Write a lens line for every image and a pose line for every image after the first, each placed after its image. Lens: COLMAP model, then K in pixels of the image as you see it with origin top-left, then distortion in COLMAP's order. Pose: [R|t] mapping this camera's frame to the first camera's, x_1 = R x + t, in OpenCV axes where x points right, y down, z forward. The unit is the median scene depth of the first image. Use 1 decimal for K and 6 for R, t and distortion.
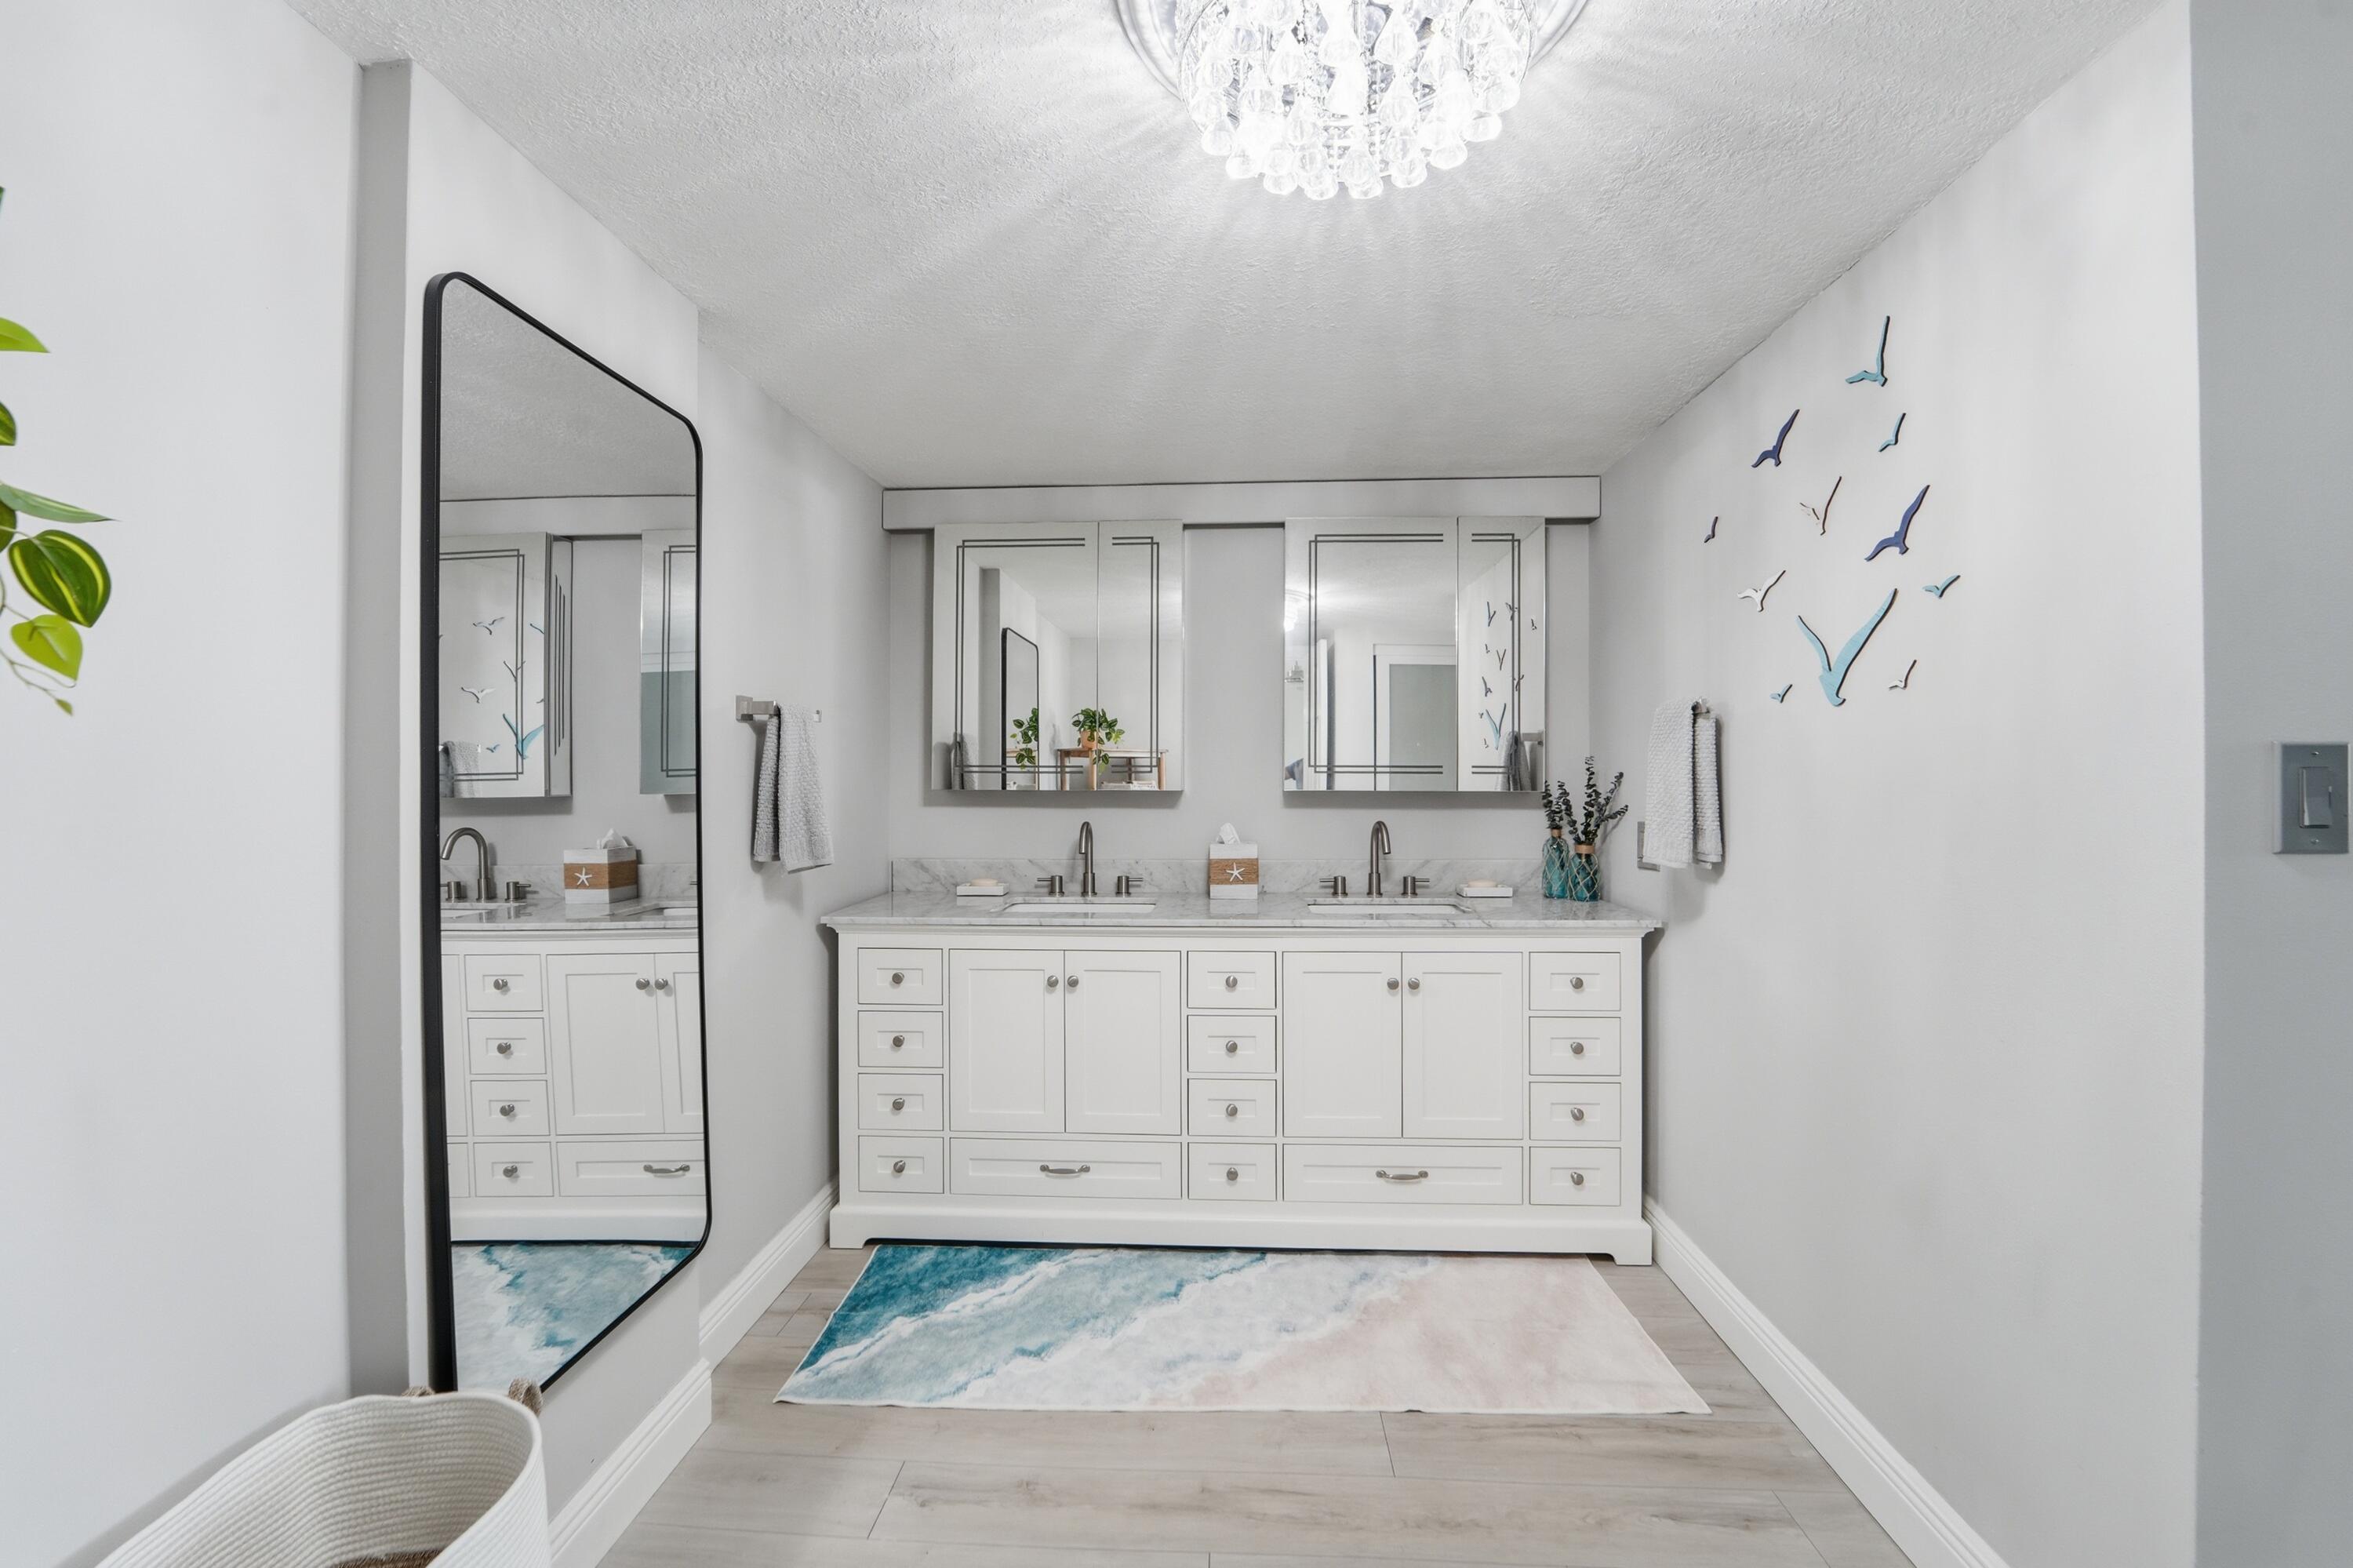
lens RADIAL K [[949.7, 0, 1184.3], [0, 949.7, 771.3], [0, 0, 1]] dist [-0.021310, -0.000142]
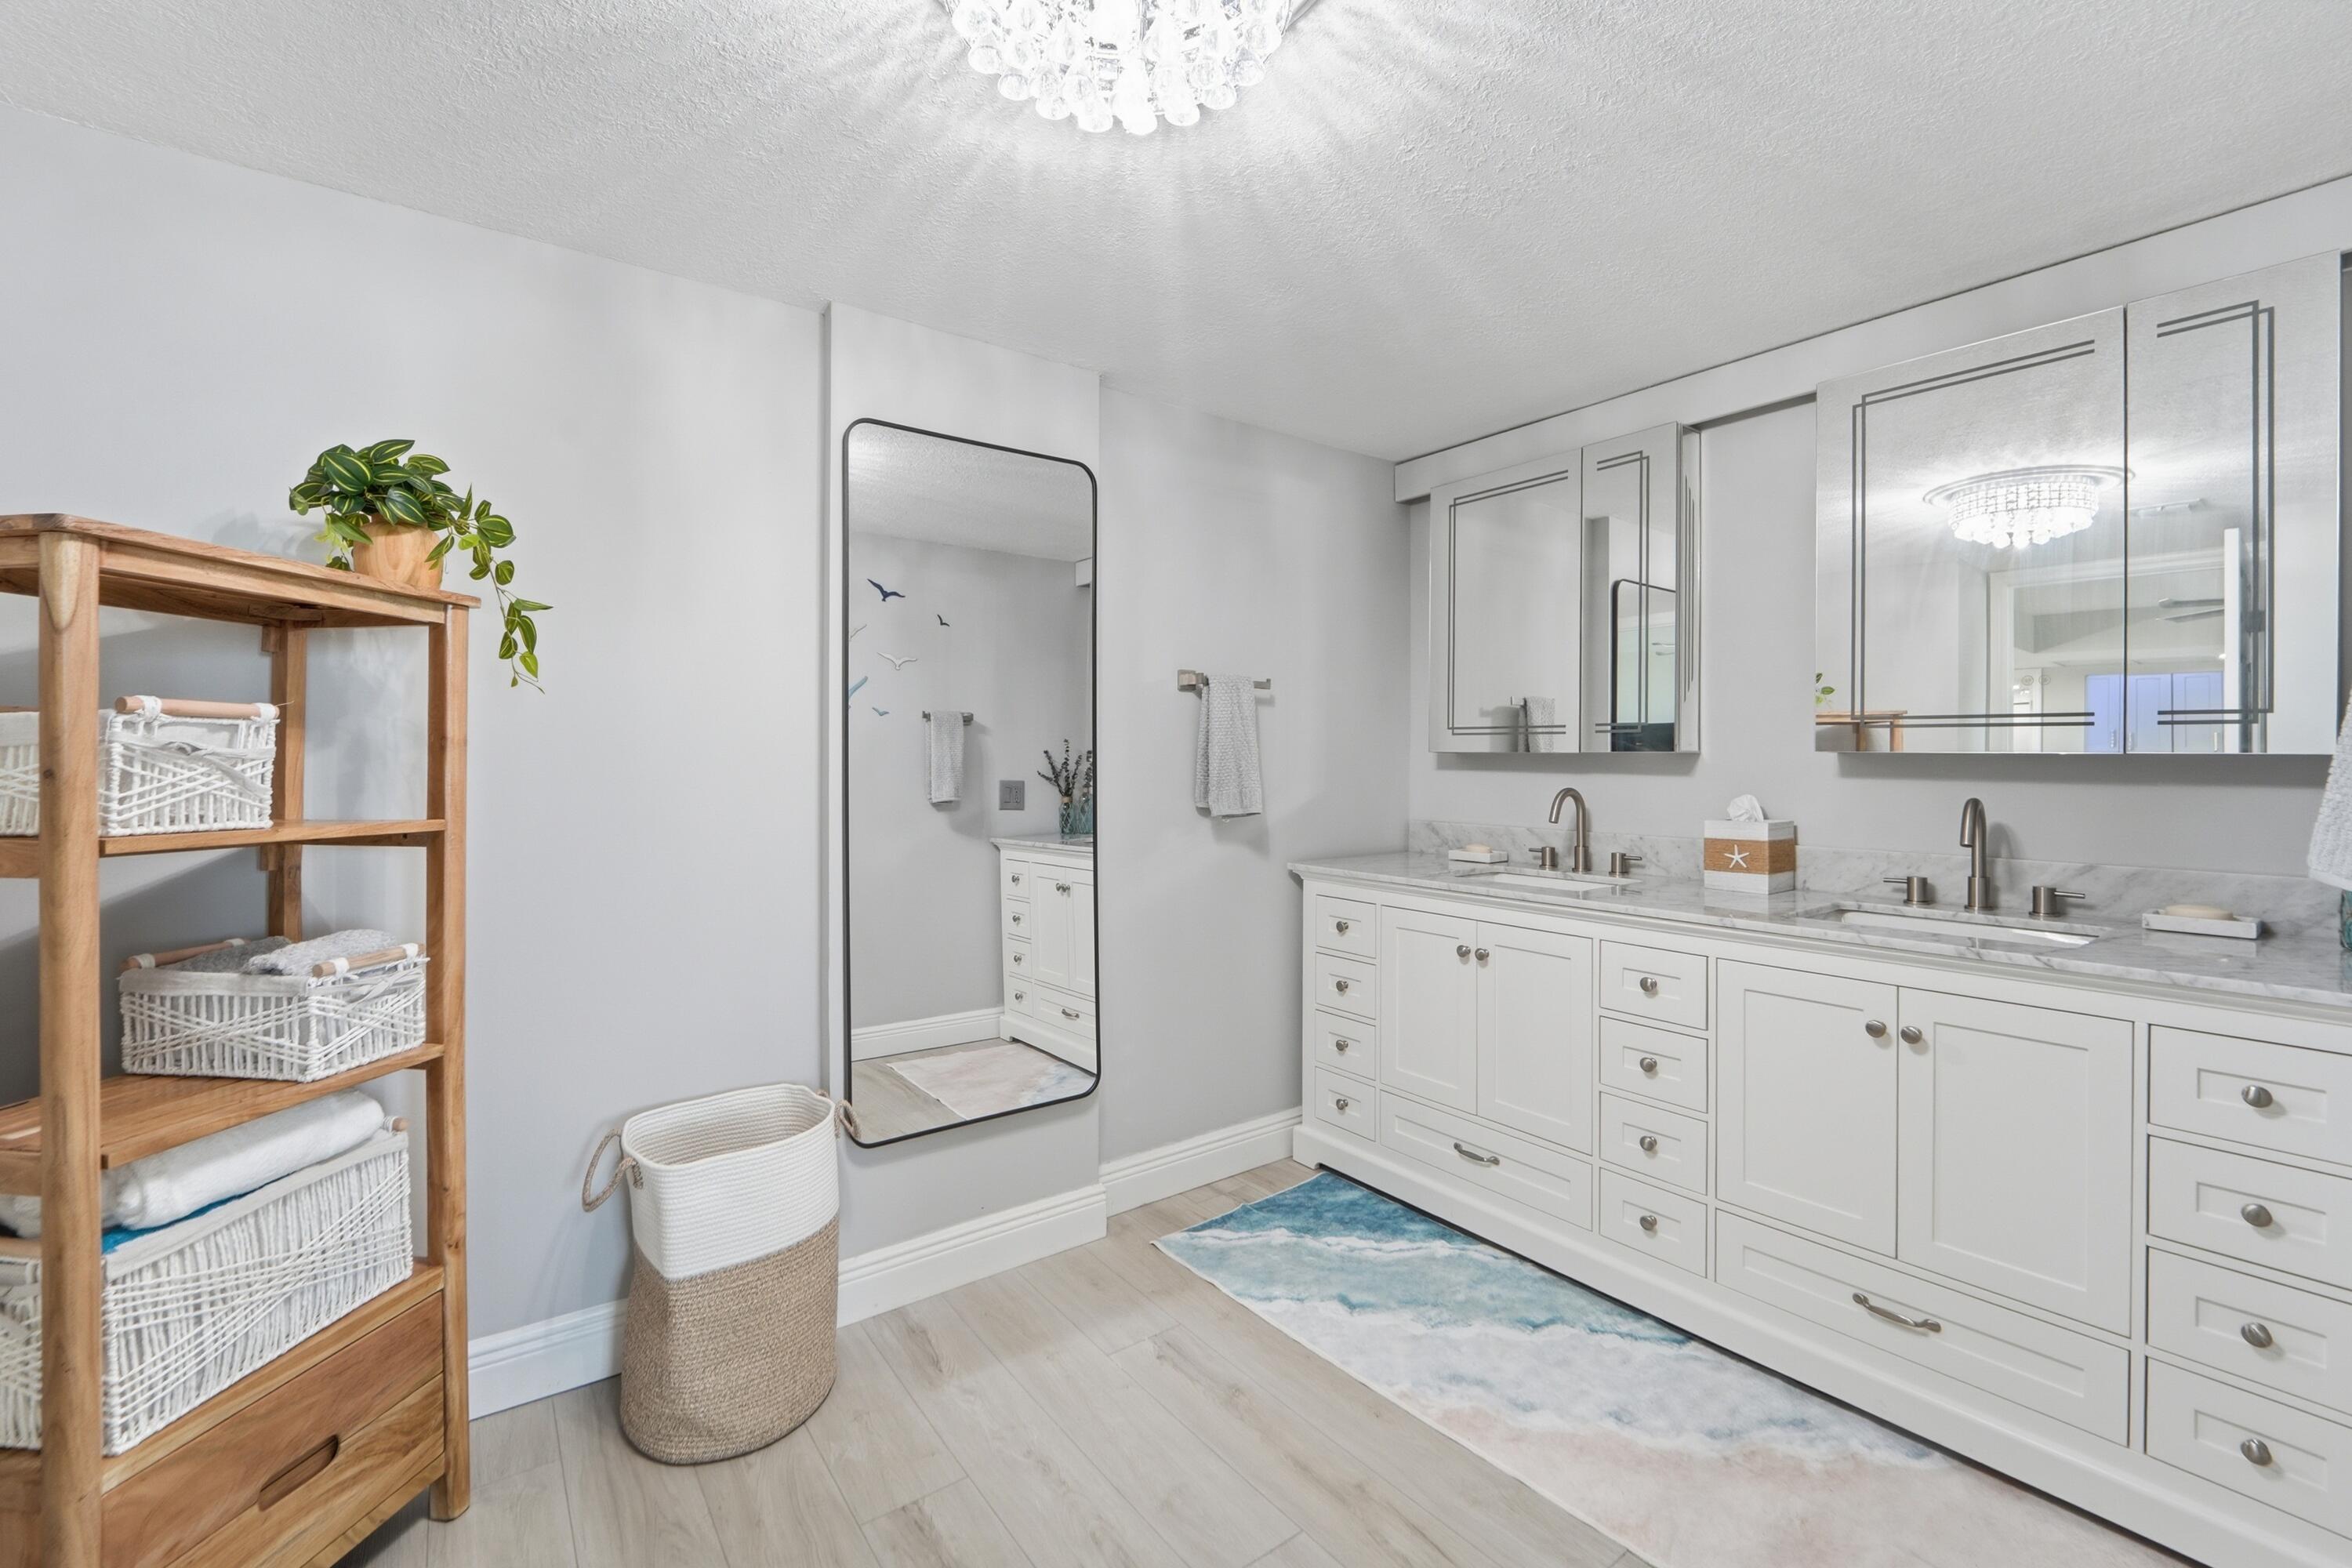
lens RADIAL K [[967.1, 0, 1179.8], [0, 967.1, 750.5], [0, 0, 1]] dist [-0.021413, -0.000281]
pose [[0.642844, -0.001852, -0.765995, 0.426460], [0.001180, 0.999998, -0.001427, 0.022793], [0.765997, 0.000014, 0.642845, 0.168703]]
